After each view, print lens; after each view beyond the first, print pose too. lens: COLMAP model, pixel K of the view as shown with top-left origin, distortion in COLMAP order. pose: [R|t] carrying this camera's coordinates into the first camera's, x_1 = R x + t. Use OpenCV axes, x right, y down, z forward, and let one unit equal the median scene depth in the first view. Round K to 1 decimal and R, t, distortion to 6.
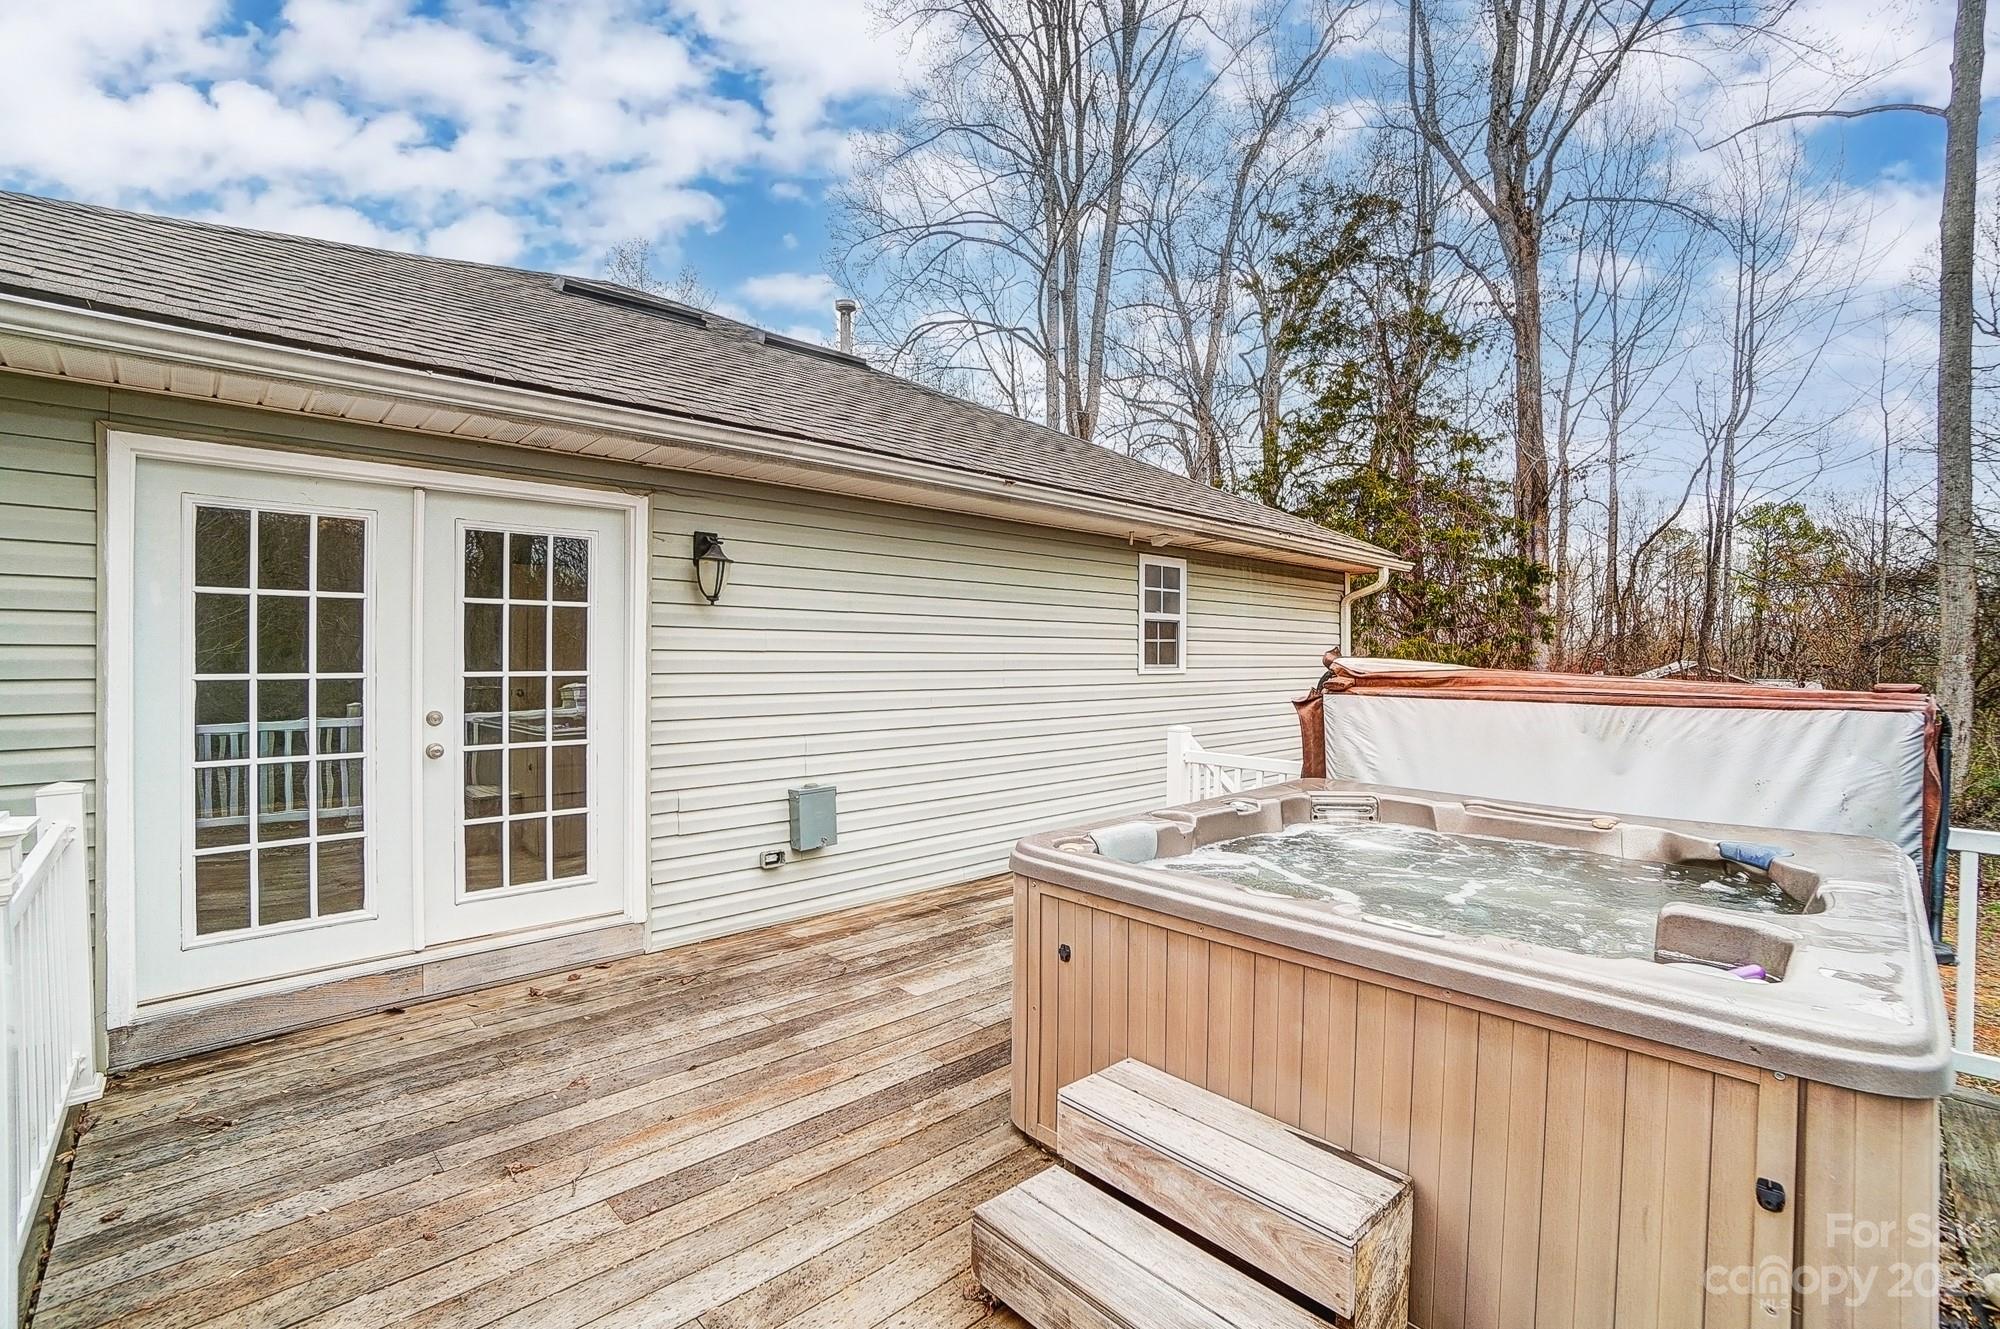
lens RADIAL K [[886.1, 0, 991.9], [0, 886.1, 655.5], [0, 0, 1]] dist [-0.067354, 0.023248]
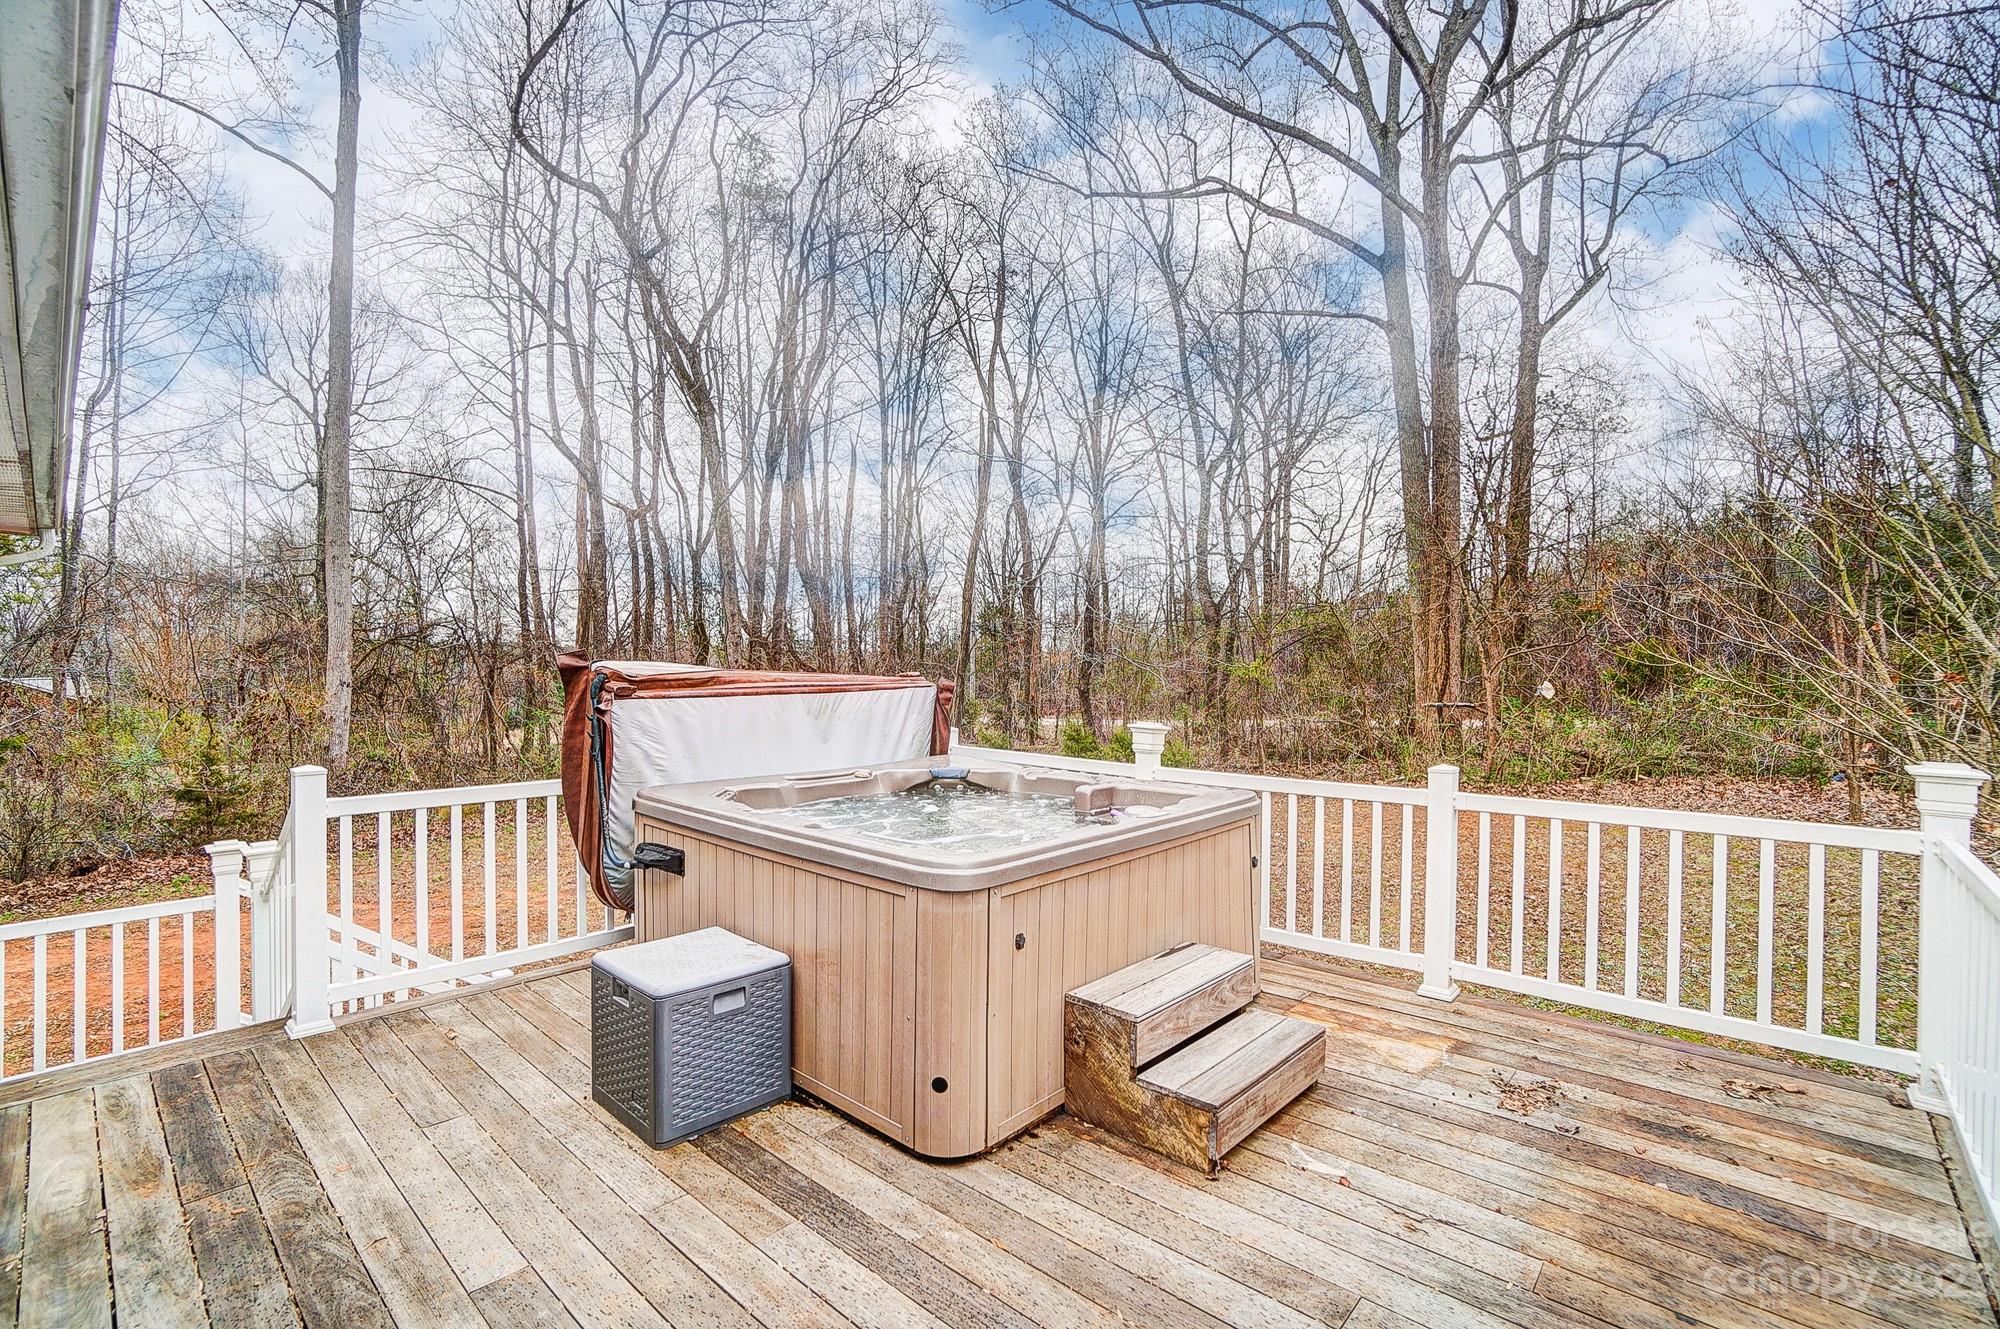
lens RADIAL K [[886.1, 0, 991.9], [0, 886.1, 655.5], [0, 0, 1]] dist [-0.067354, 0.023248]
pose [[-0.071432, -0.006204, 0.997426, -0.624273], [-0.000143, 0.999981, 0.006210, -0.010522], [-0.997445, 0.000301, -0.071432, 0.706334]]
